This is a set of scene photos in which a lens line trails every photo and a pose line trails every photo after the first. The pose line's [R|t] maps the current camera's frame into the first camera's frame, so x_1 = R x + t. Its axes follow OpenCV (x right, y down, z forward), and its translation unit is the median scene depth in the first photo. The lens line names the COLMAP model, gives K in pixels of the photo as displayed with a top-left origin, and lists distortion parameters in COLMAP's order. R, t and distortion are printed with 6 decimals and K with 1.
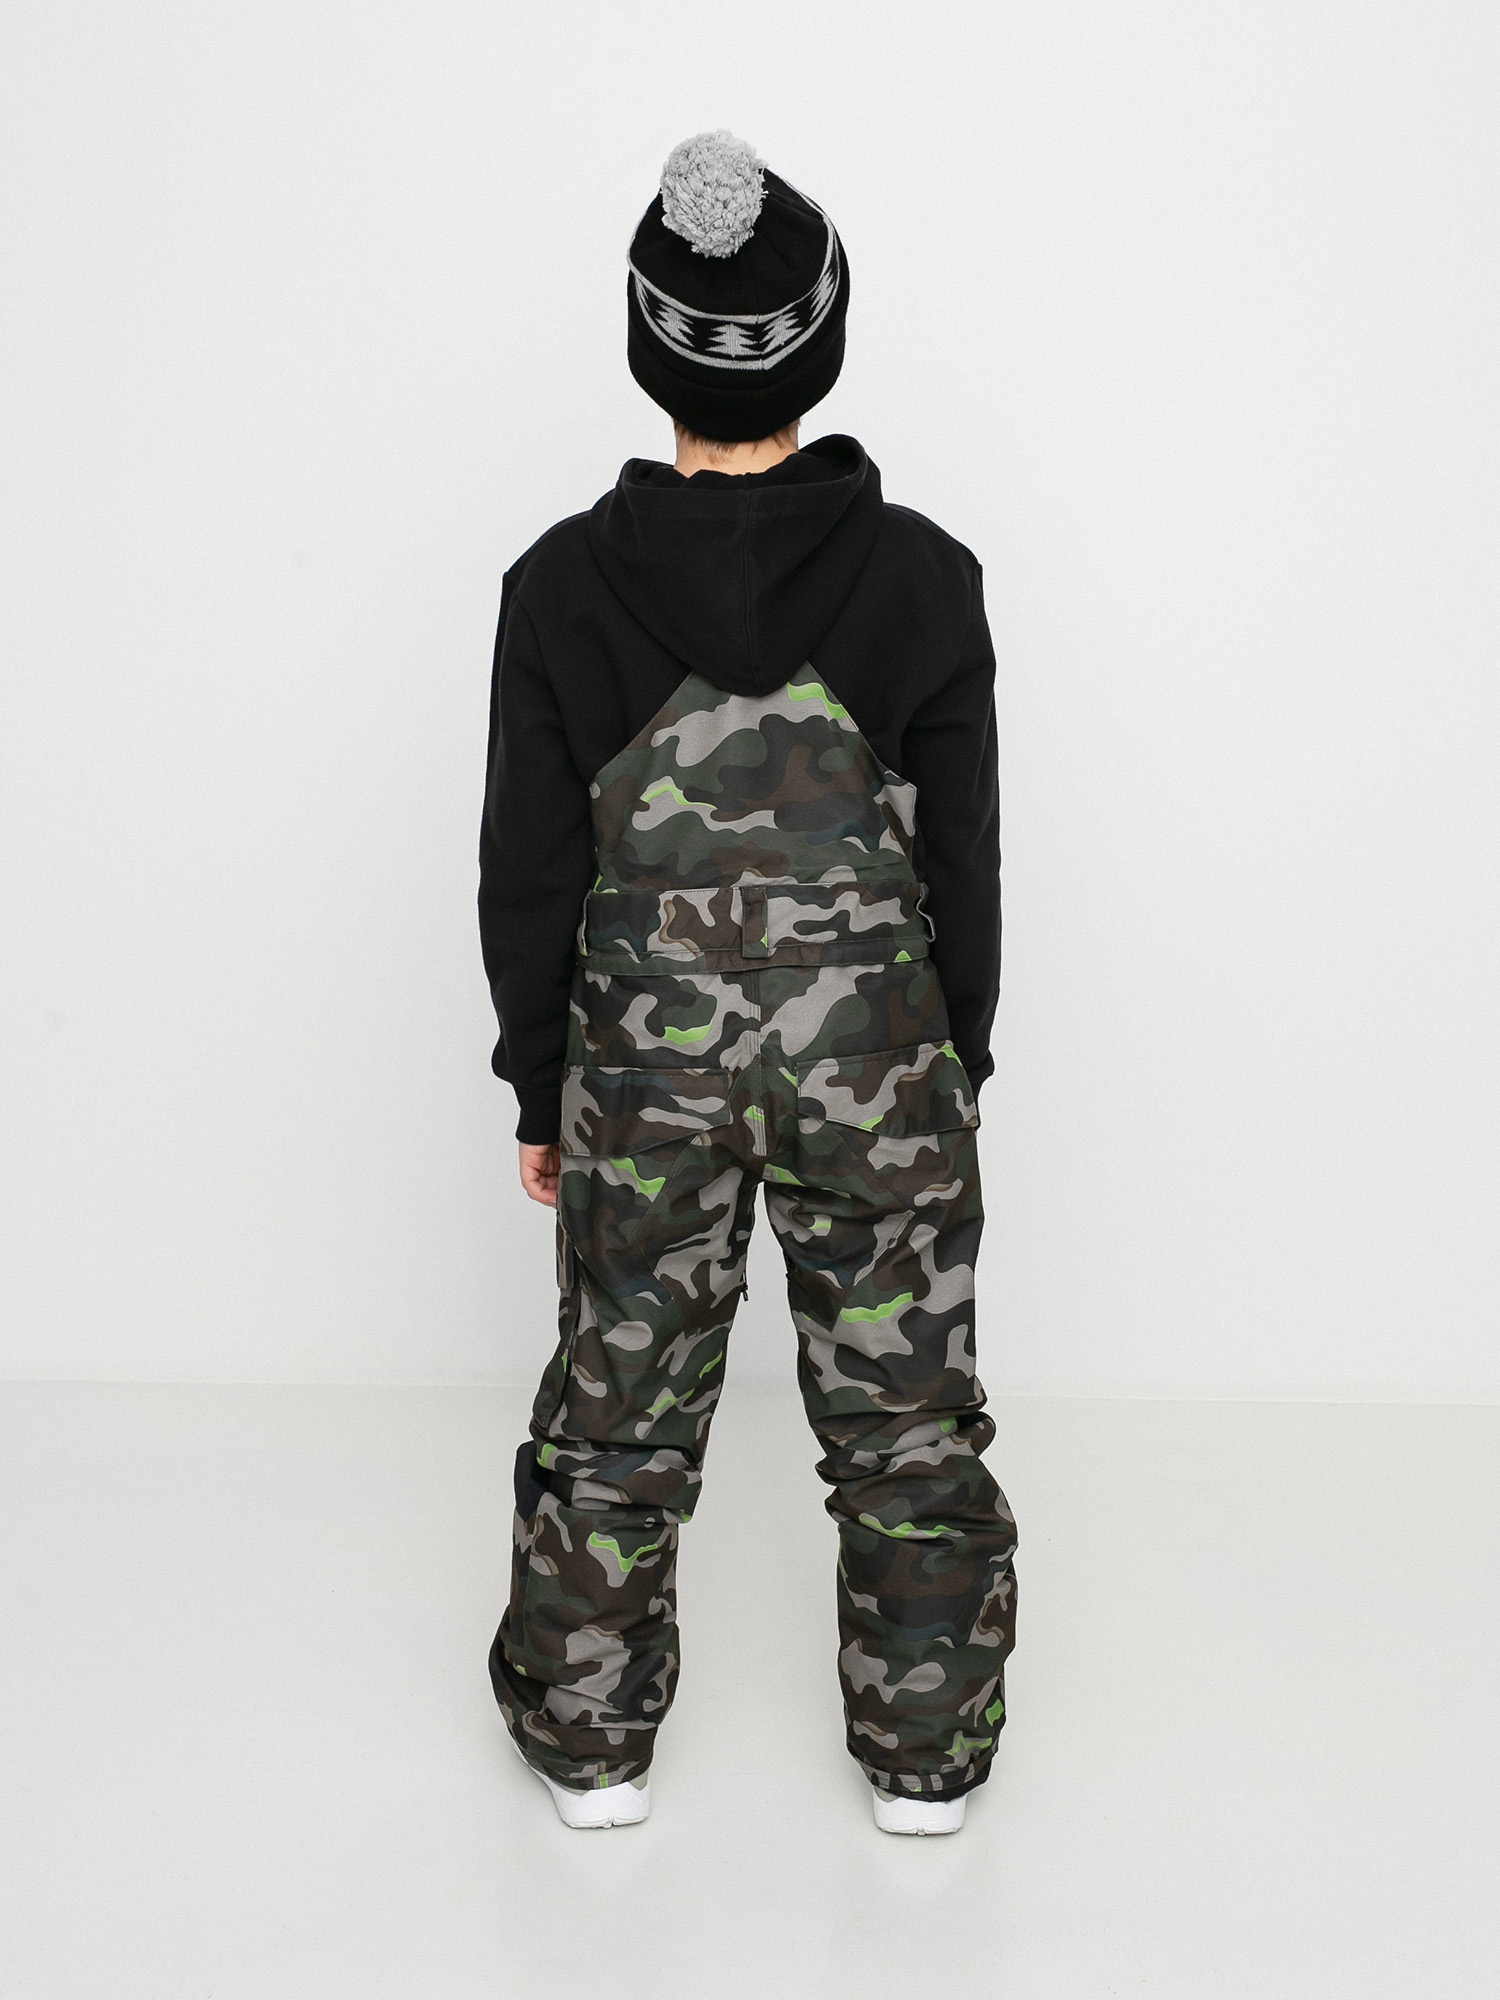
lens RADIAL K [[3097.2, 0, 749.3], [0, 3097.2, 1001.2], [0, 0, 1]] dist [0.020494, 0.000000]
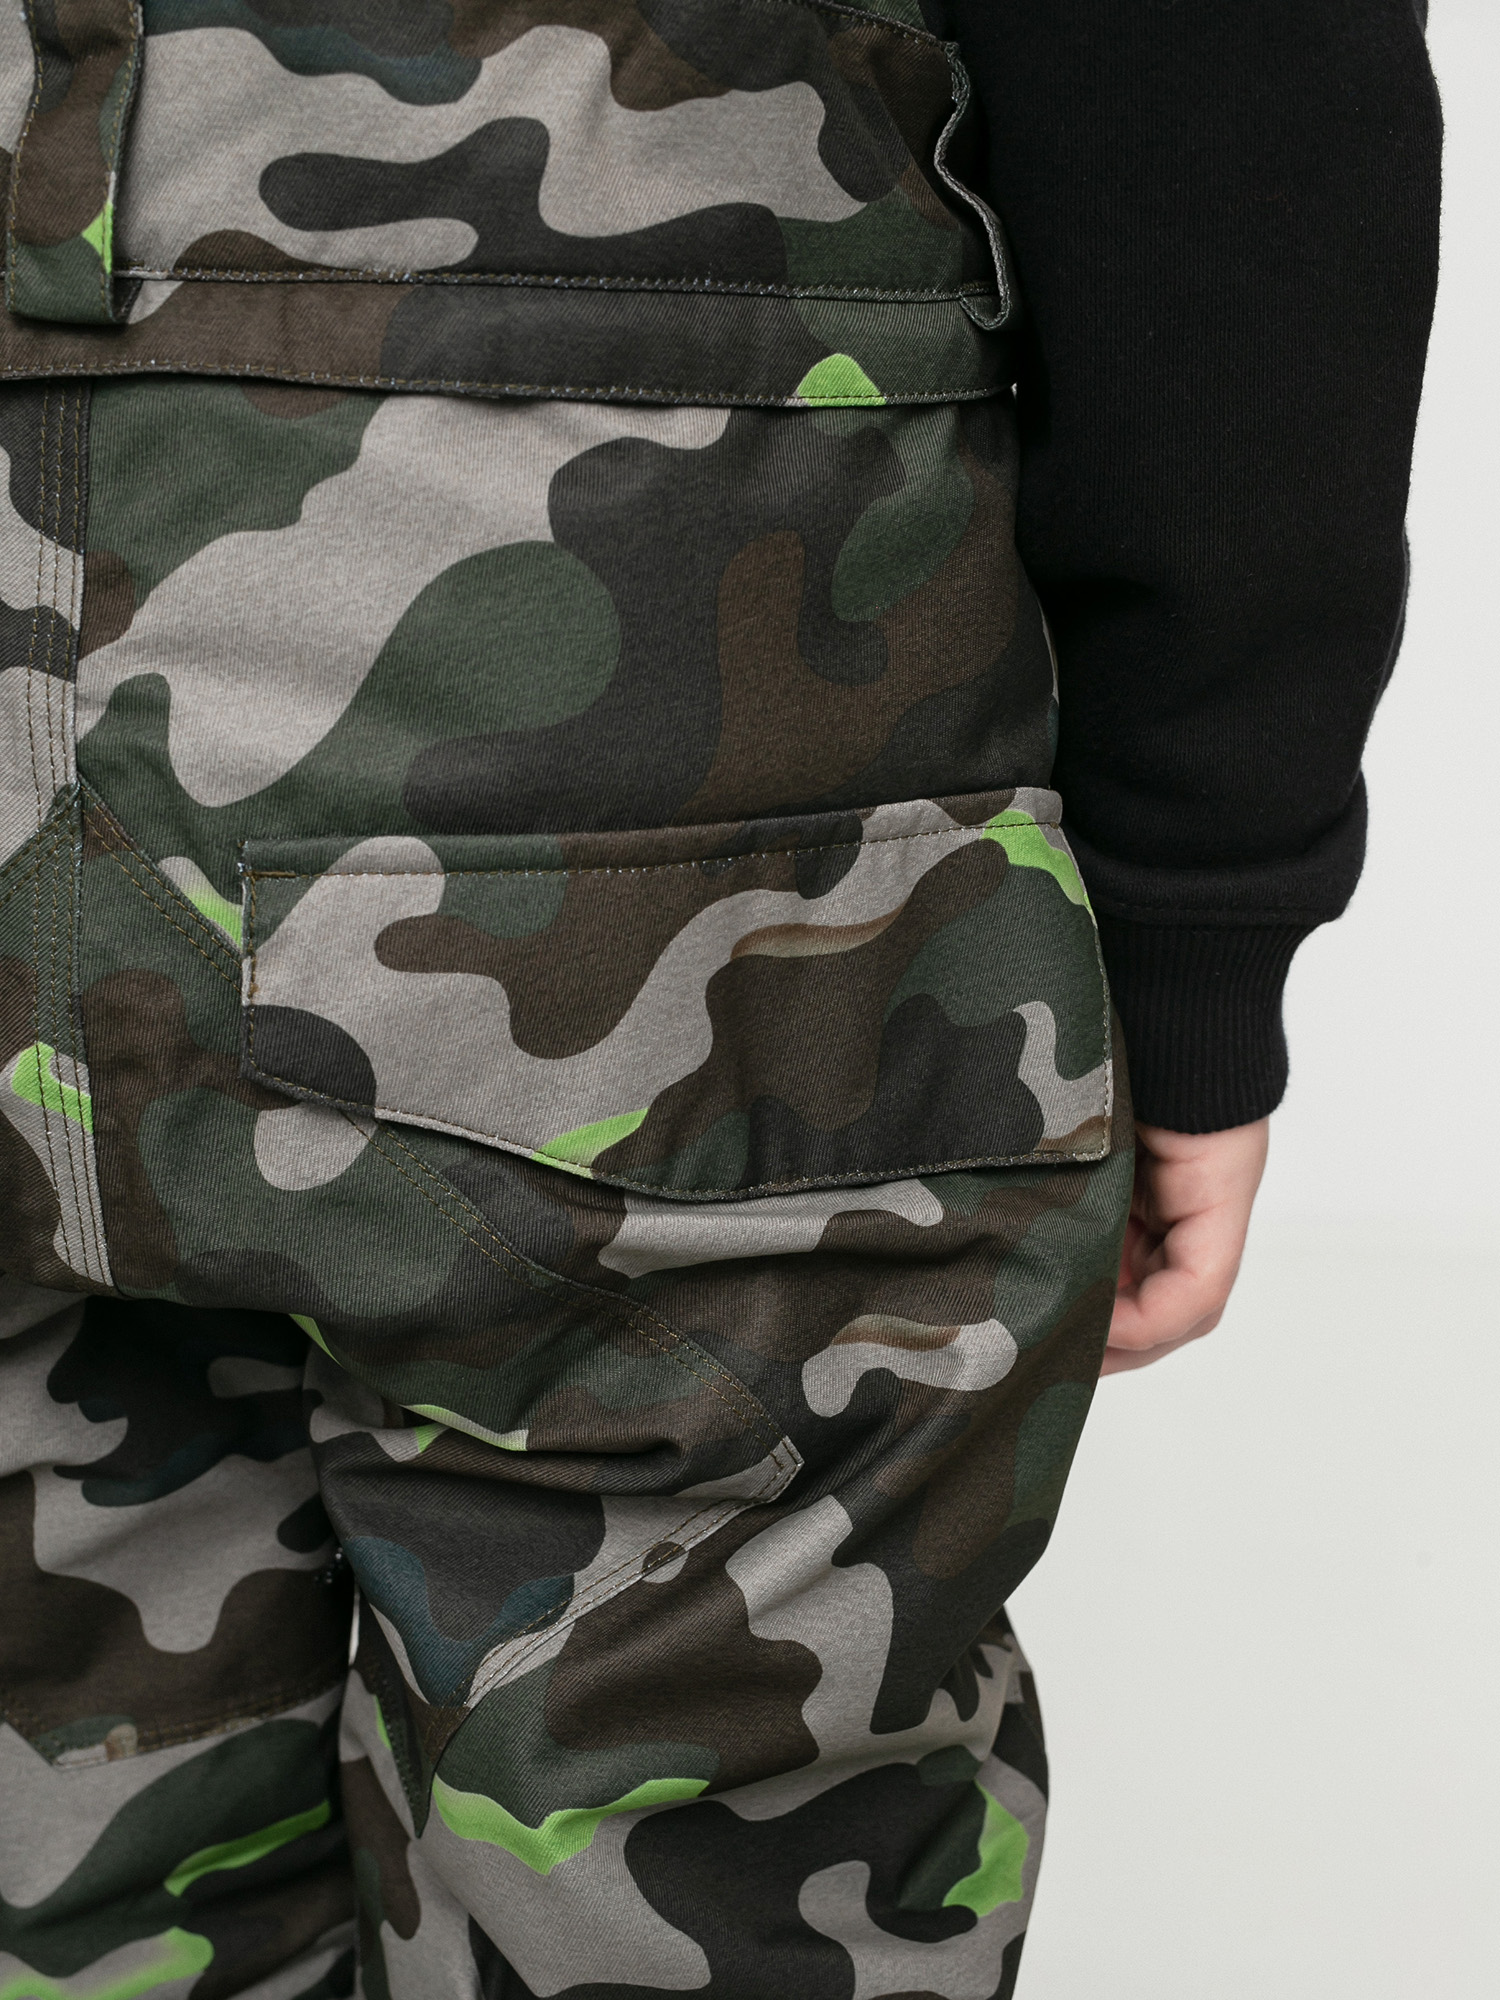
lens RADIAL K [[3097.2, 0, 753.6], [0, 3097.2, 997.9], [0, 0, 1]] dist [0.020494, 0.000000]
pose [[0.974569, 0.116669, -0.191320, 0.091116], [-0.084700, 0.982224, 0.167517, -0.008175], [0.207463, -0.147052, 0.967127, 0.797809]]
